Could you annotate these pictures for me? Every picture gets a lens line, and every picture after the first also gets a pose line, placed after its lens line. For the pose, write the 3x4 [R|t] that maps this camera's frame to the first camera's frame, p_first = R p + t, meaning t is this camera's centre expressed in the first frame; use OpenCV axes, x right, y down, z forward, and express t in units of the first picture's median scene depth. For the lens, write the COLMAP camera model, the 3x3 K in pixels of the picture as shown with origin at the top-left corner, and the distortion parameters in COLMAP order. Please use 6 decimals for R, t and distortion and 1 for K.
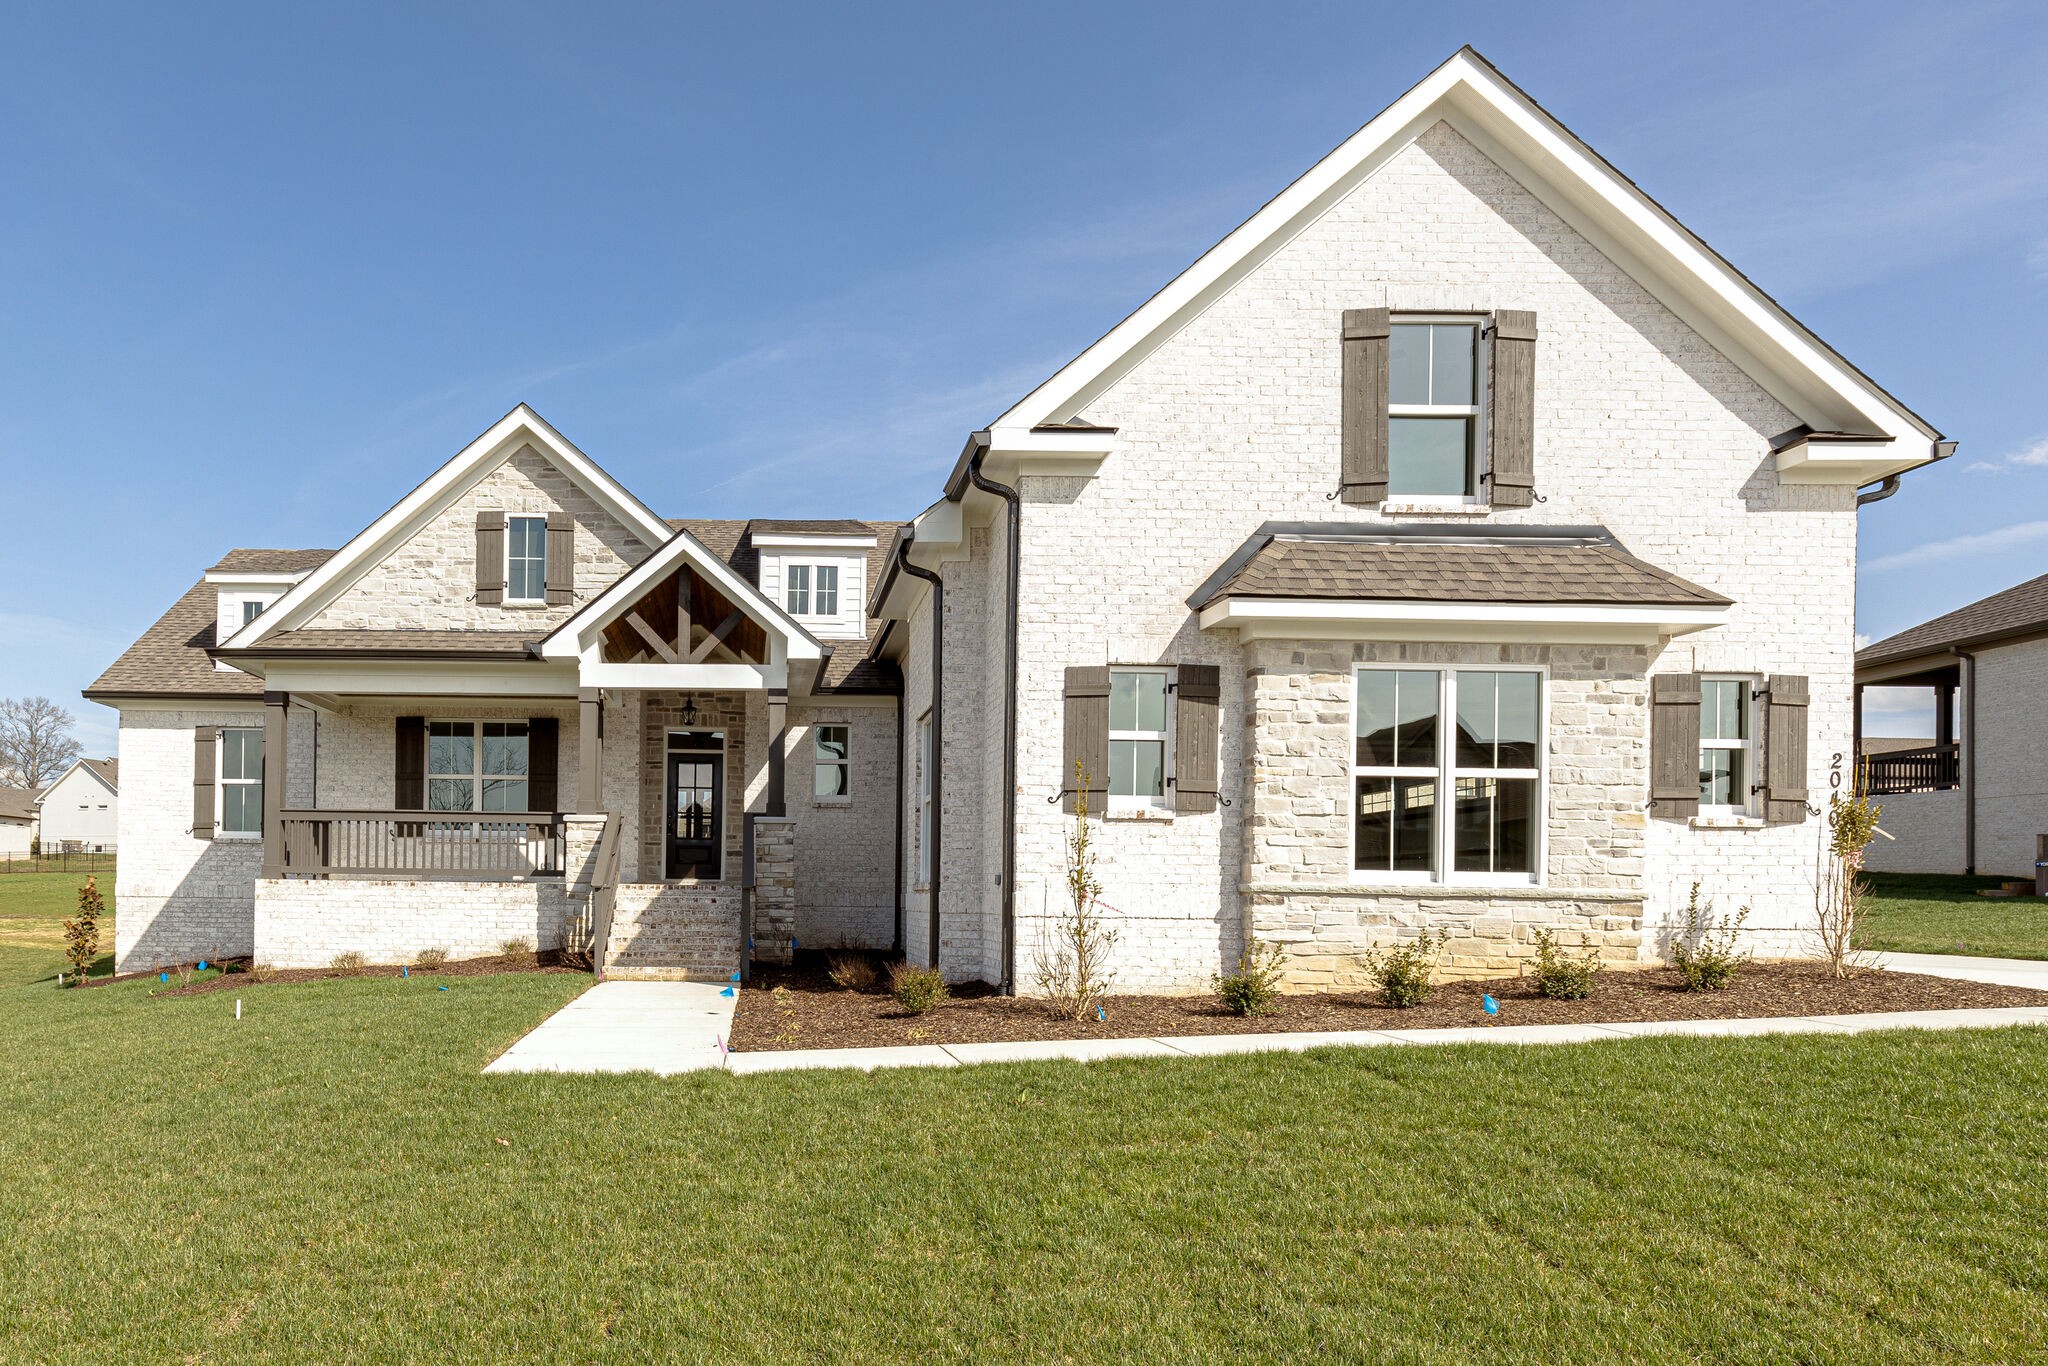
lens RADIAL K [[923.6, 0, 1023.9], [0, 923.6, 827.4], [0, 0, 1]] dist [0.001072, 0.000312]
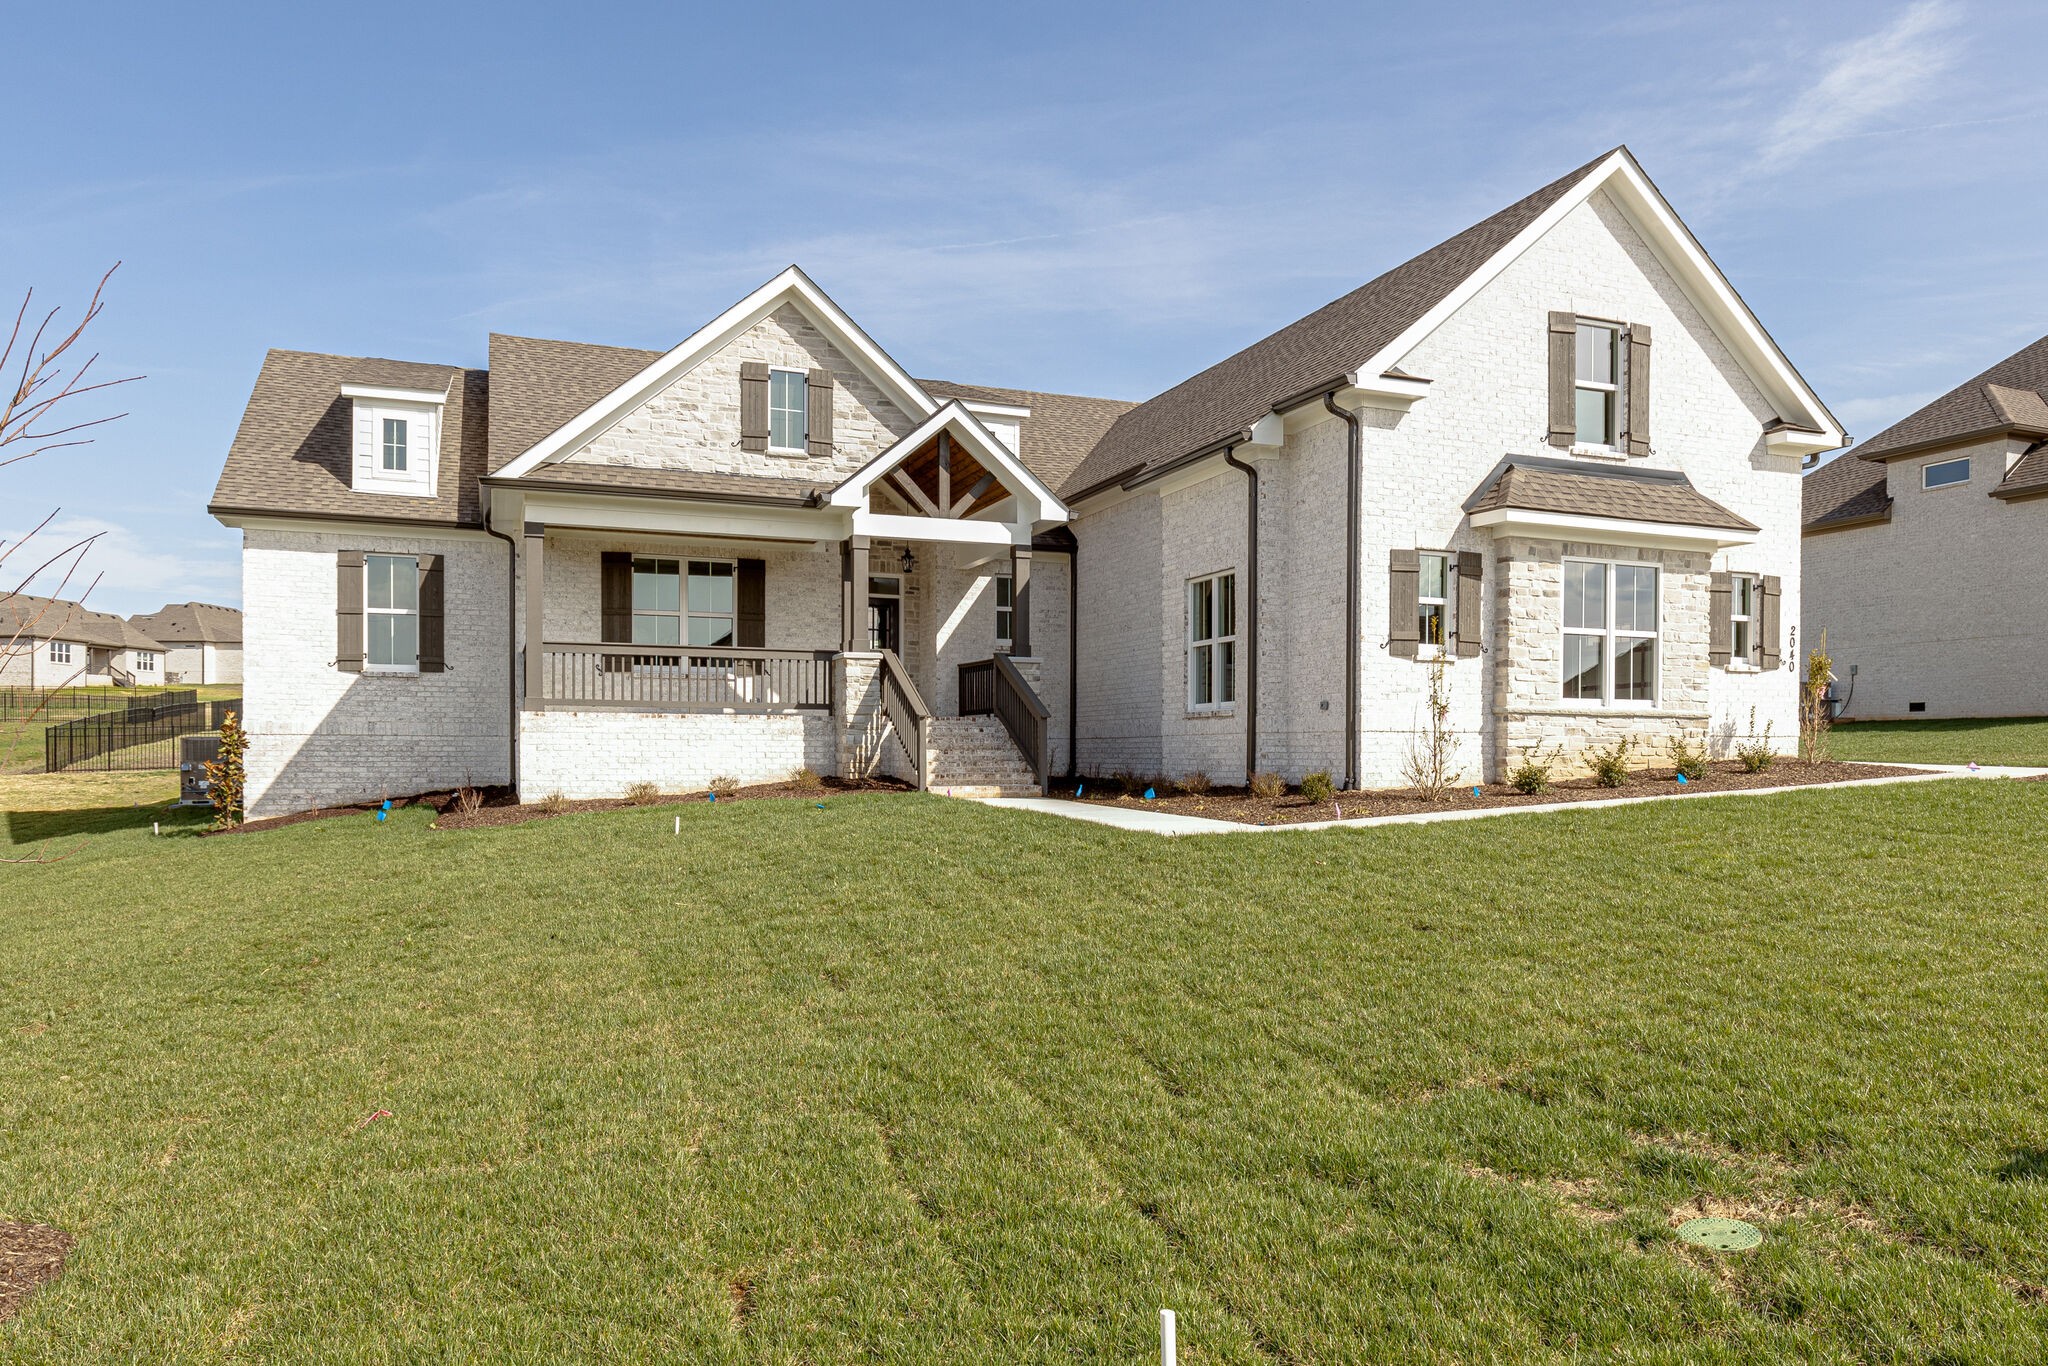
lens RADIAL K [[978.4, 0, 1030.5], [0, 978.4, 685.1], [0, 0, 1]] dist [-0.002083, -0.000312]
pose [[0.957055, 0.007290, 0.289813, -0.861480], [-0.008745, 0.999955, 0.003728, 0.026486], [-0.289773, -0.006102, 0.957076, -0.229441]]
